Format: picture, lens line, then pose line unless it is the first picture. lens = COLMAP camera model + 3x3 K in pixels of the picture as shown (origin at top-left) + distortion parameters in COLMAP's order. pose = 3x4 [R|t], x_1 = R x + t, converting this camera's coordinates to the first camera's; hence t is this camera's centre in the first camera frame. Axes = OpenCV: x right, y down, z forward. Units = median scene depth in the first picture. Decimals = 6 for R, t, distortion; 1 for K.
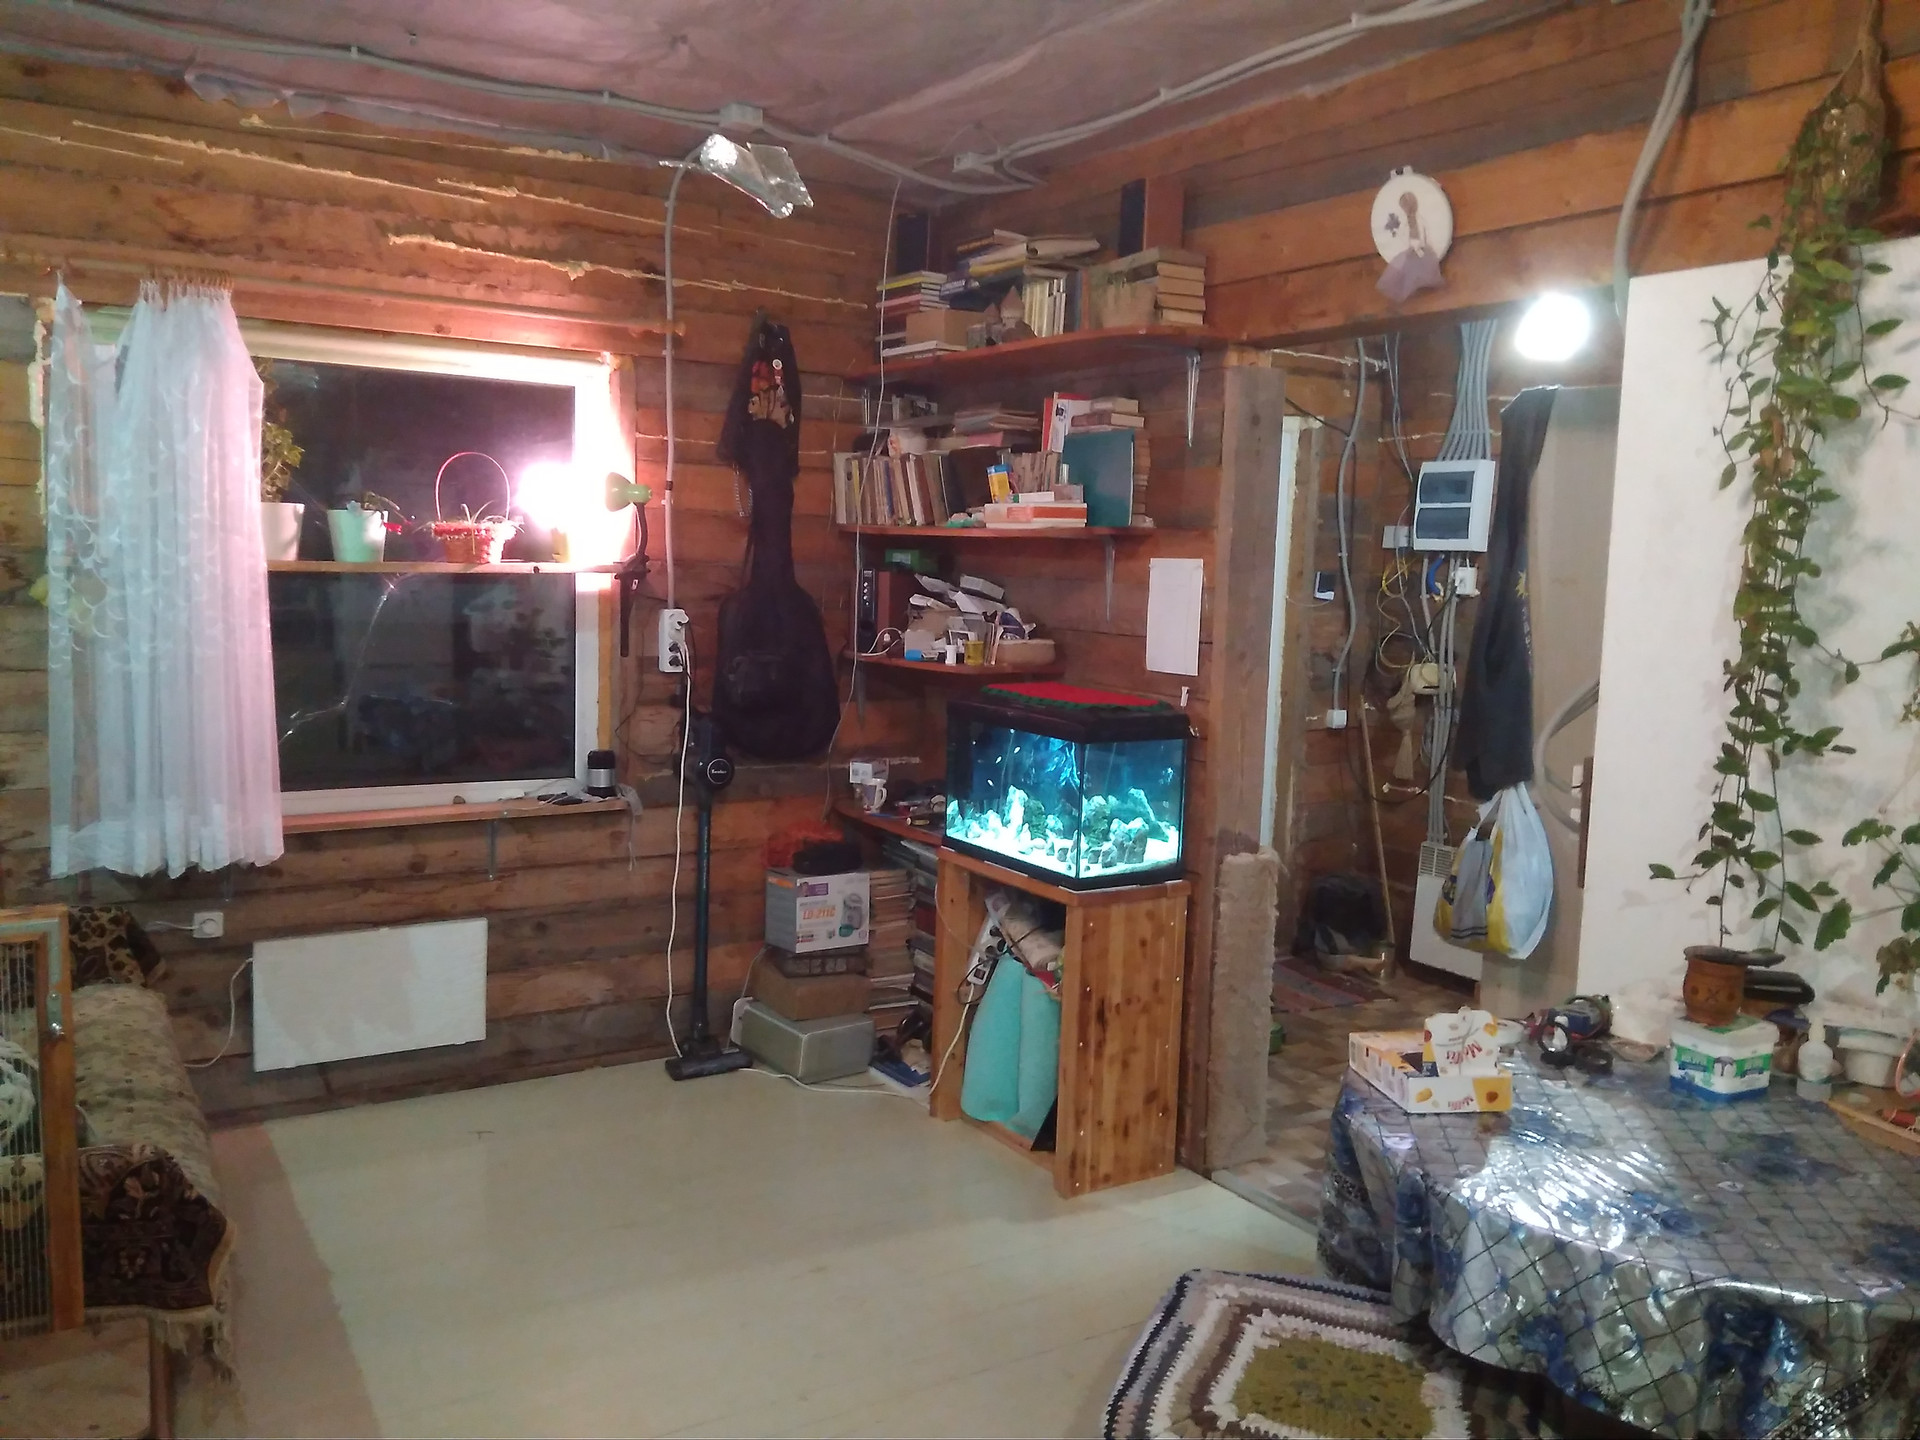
lens RADIAL K [[1519.8, 0, 950.8], [0, 1519.8, 725.3], [0, 0, 1]] dist [0.058475, -0.096705]
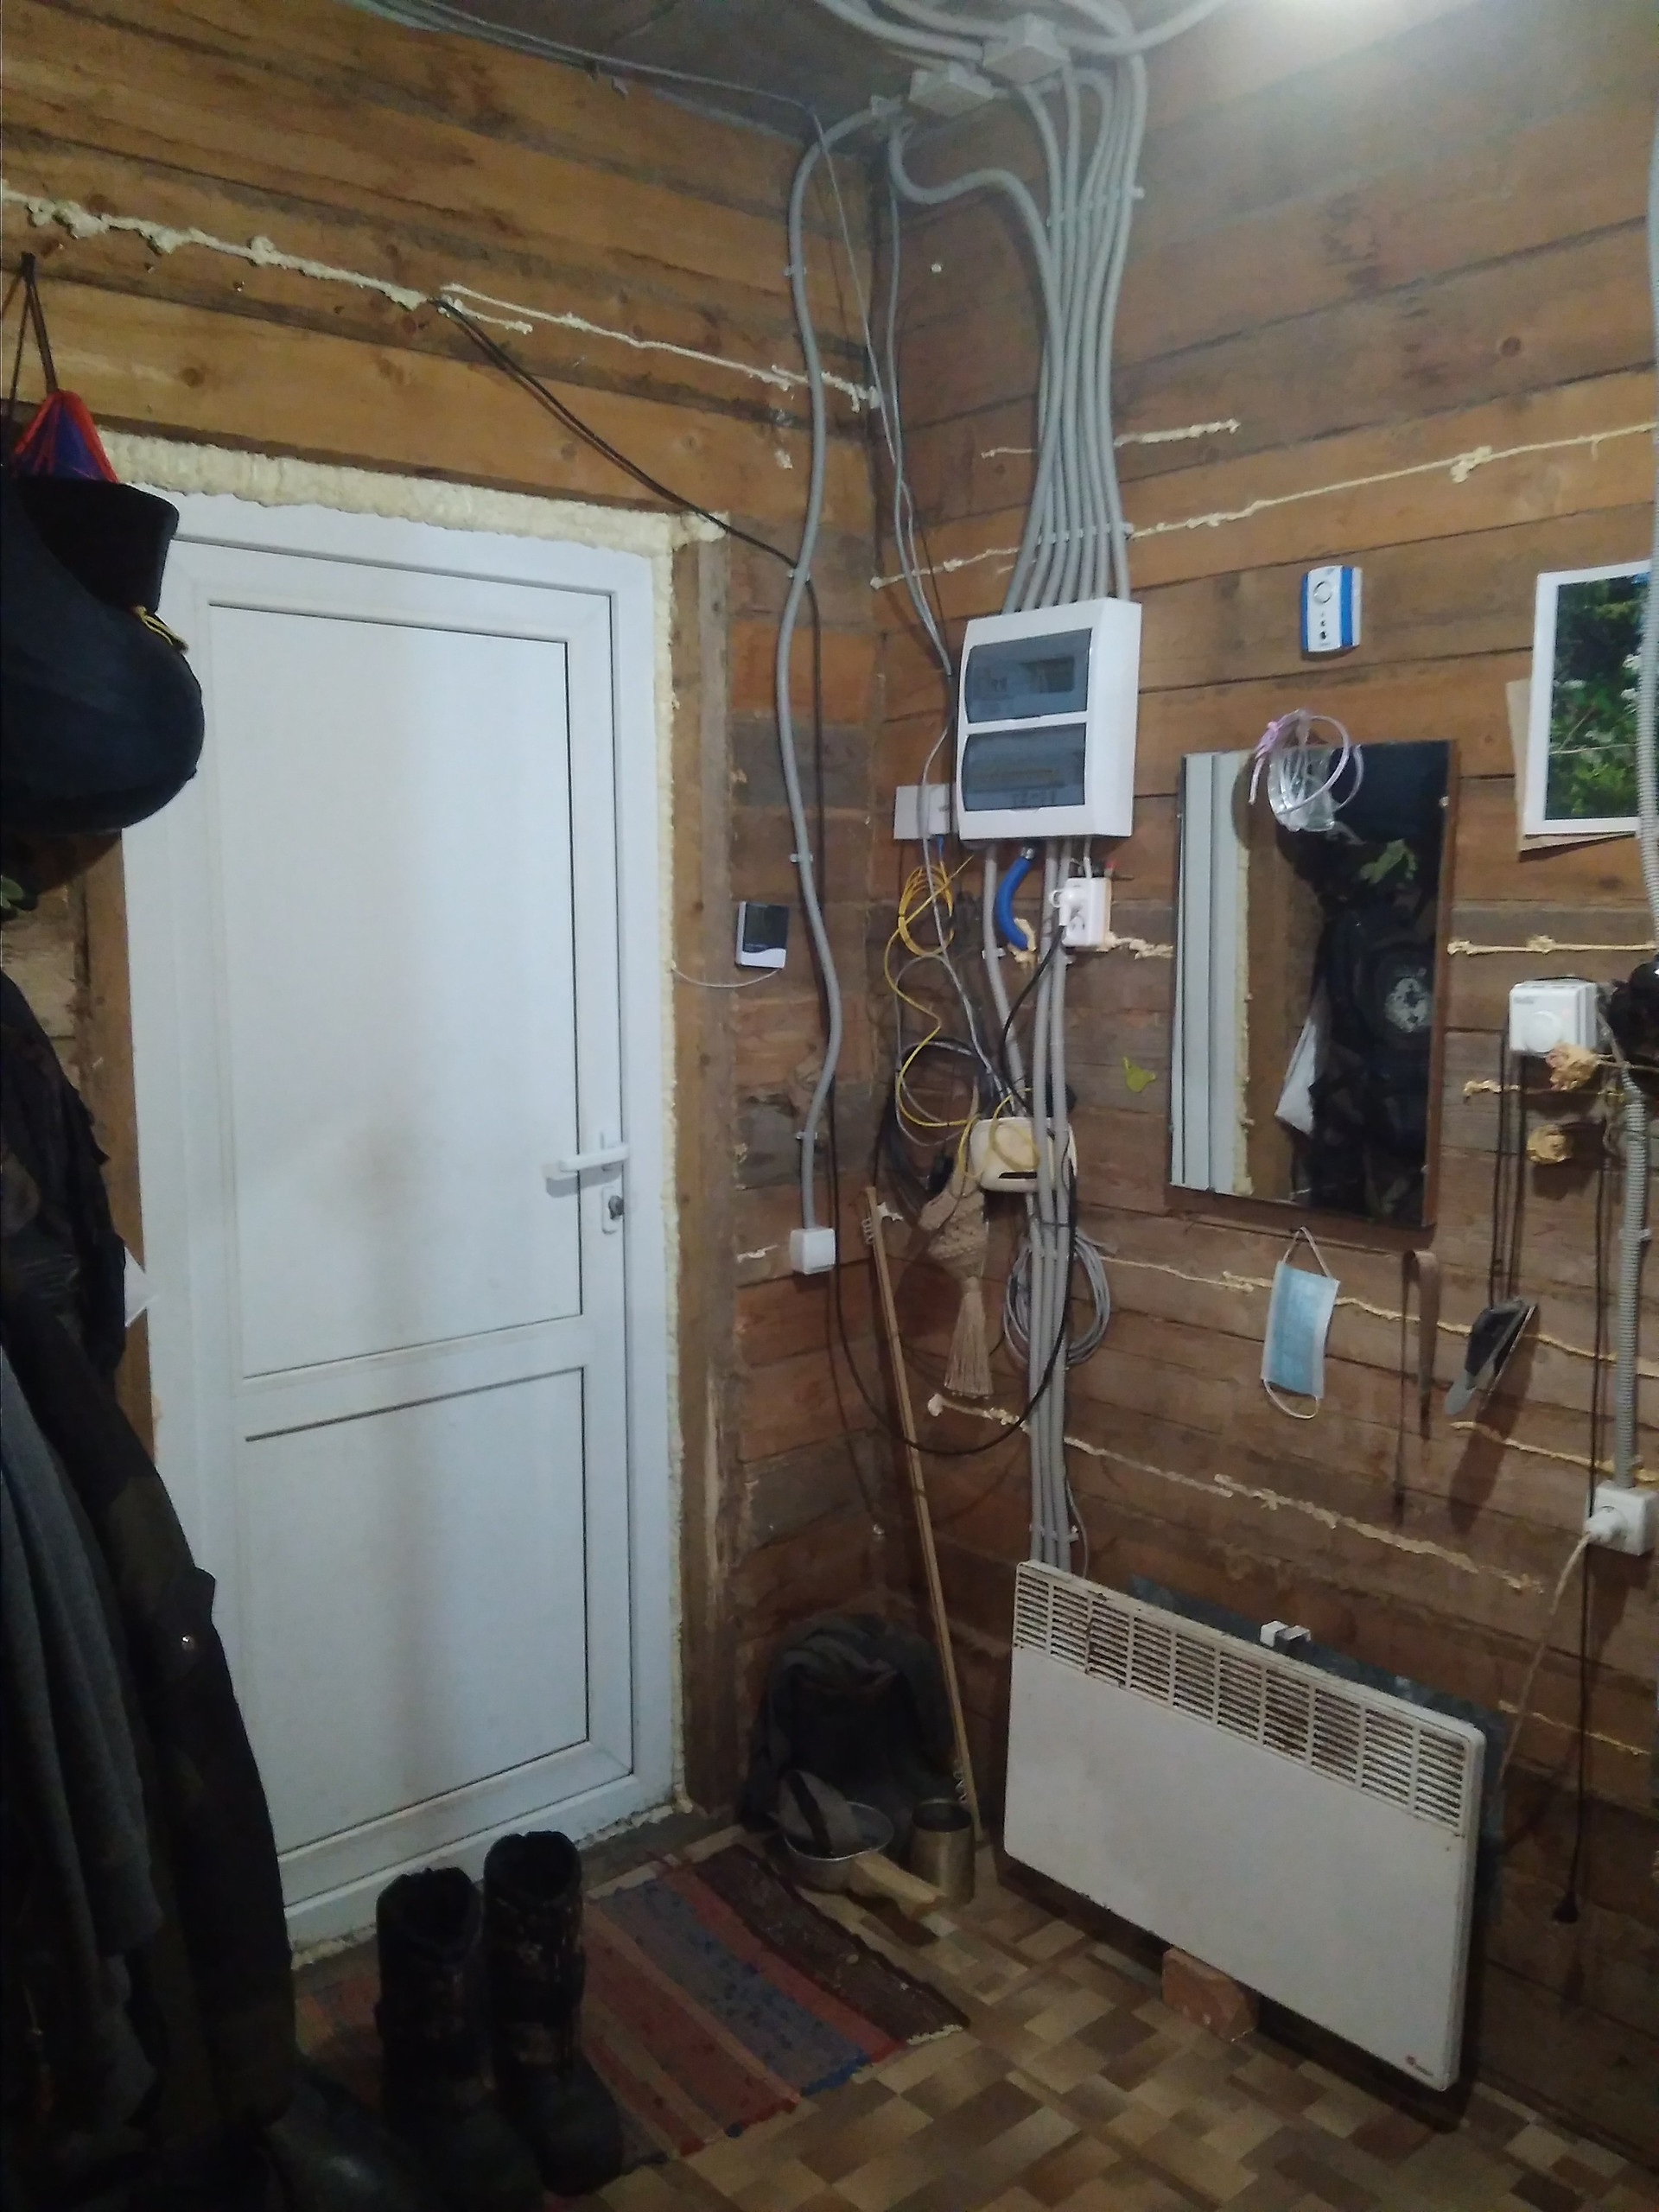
lens RADIAL K [[1751.0, 0, 831.3], [0, 1751.0, 1103.2], [0, 0, 1]] dist [0.058475, -0.096705]
pose [[0.984795, -0.056676, 0.164214, 0.186101], [0.054970, 0.998377, 0.014918, -0.052960], [-0.164793, -0.005664, 0.986312, 0.537604]]
